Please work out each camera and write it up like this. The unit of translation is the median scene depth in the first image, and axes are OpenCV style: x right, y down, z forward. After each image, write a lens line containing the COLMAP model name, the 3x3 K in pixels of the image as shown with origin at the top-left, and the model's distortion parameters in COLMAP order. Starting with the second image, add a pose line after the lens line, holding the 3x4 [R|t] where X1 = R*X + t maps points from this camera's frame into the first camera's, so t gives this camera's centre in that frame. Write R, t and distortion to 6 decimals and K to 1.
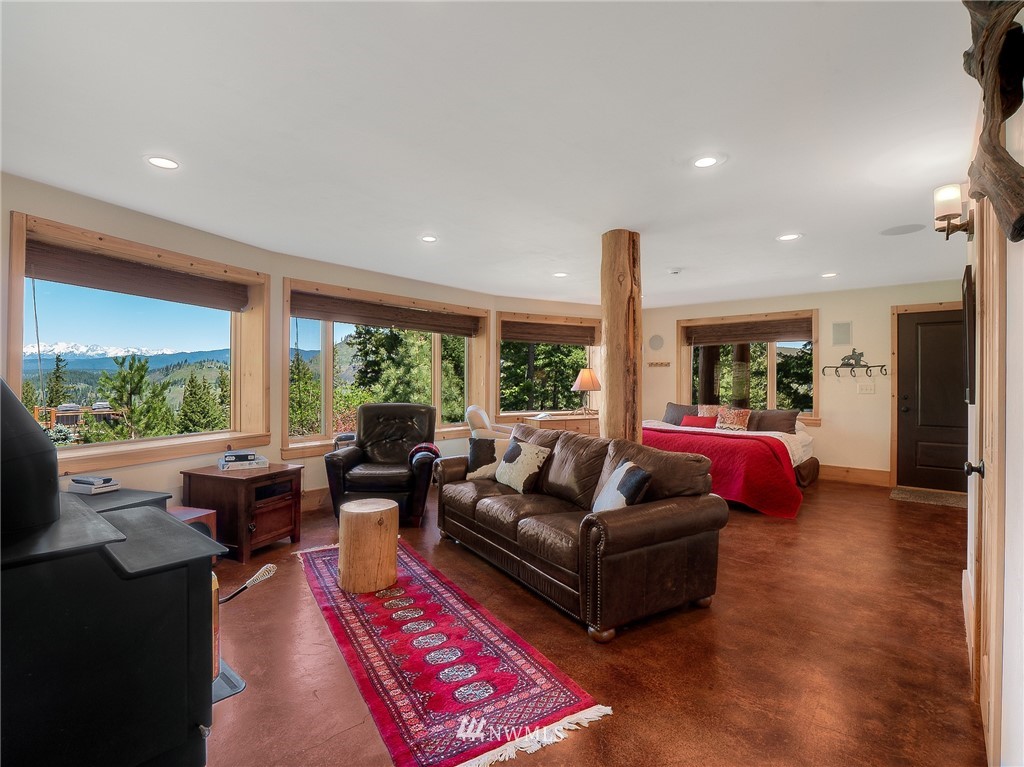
lens RADIAL K [[499.4, 0, 512.1], [0, 499.4, 379.7], [0, 0, 1]] dist [-0.012742, -0.000712]
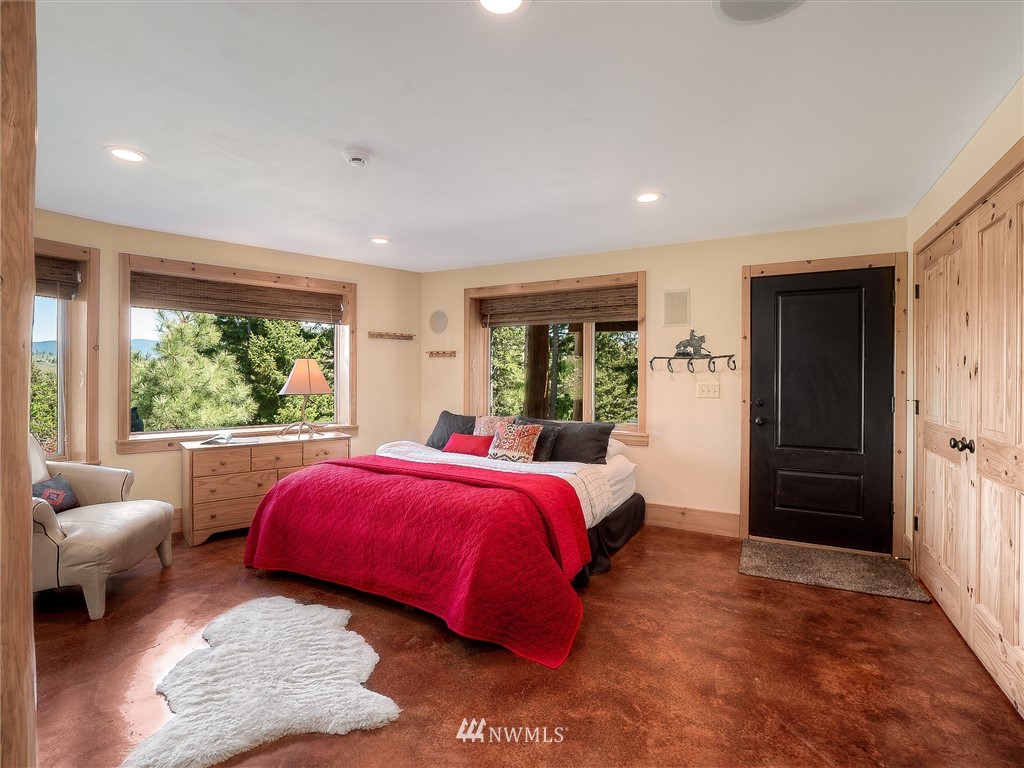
lens RADIAL K [[499.4, 0, 509.4], [0, 499.4, 380.9], [0, 0, 1]] dist [-0.012742, -0.000712]
pose [[0.976187, 0.000089, 0.216932, 0.303648], [-0.002221, 0.999952, 0.009586, -0.000383], [-0.216921, -0.009840, 0.976140, 0.399670]]
